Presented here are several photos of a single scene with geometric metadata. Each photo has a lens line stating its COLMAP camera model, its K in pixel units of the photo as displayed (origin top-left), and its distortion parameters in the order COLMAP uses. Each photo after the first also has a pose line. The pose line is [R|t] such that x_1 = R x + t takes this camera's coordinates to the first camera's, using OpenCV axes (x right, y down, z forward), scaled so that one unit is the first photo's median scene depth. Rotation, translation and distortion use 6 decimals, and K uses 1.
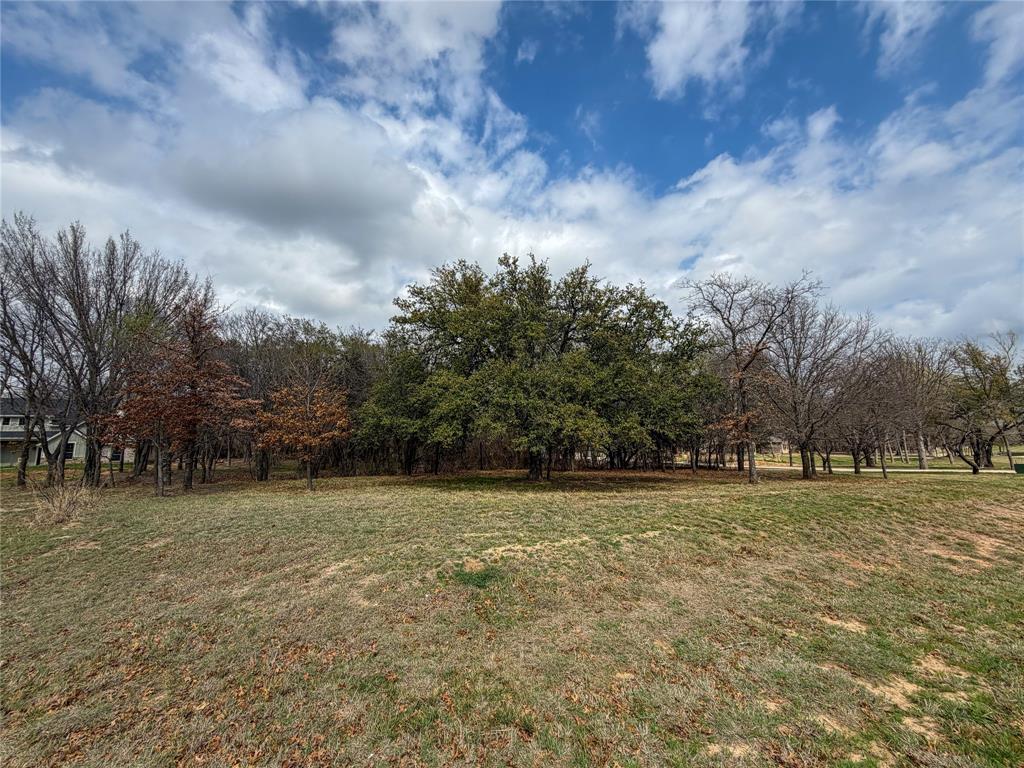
lens RADIAL K [[409.5, 0, 509.8], [0, 409.5, 381.2], [0, 0, 1]] dist [0.001113, 0.000113]
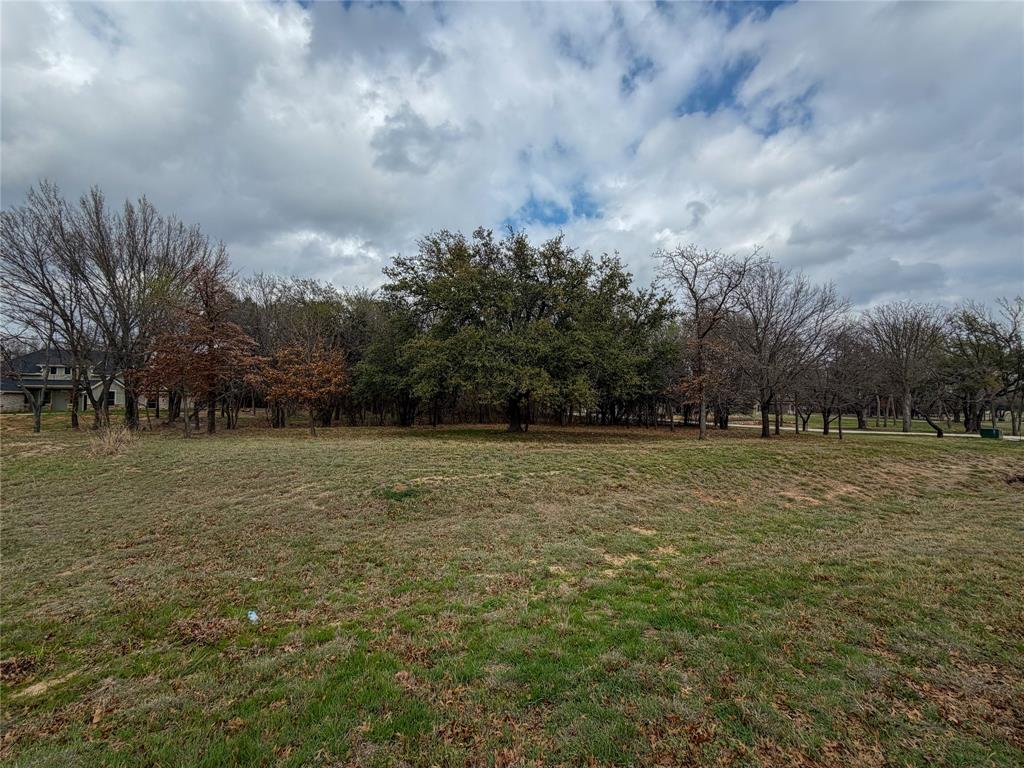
lens RADIAL K [[407.6, 0, 512.0], [0, 407.6, 384.0], [0, 0, 1]] dist [0.001212, -0.000268]
pose [[0.999103, 0.018501, -0.038079, 0.079272], [-0.014026, 0.993313, 0.114600, -0.015081], [0.039945, -0.113963, 0.992682, -0.074661]]
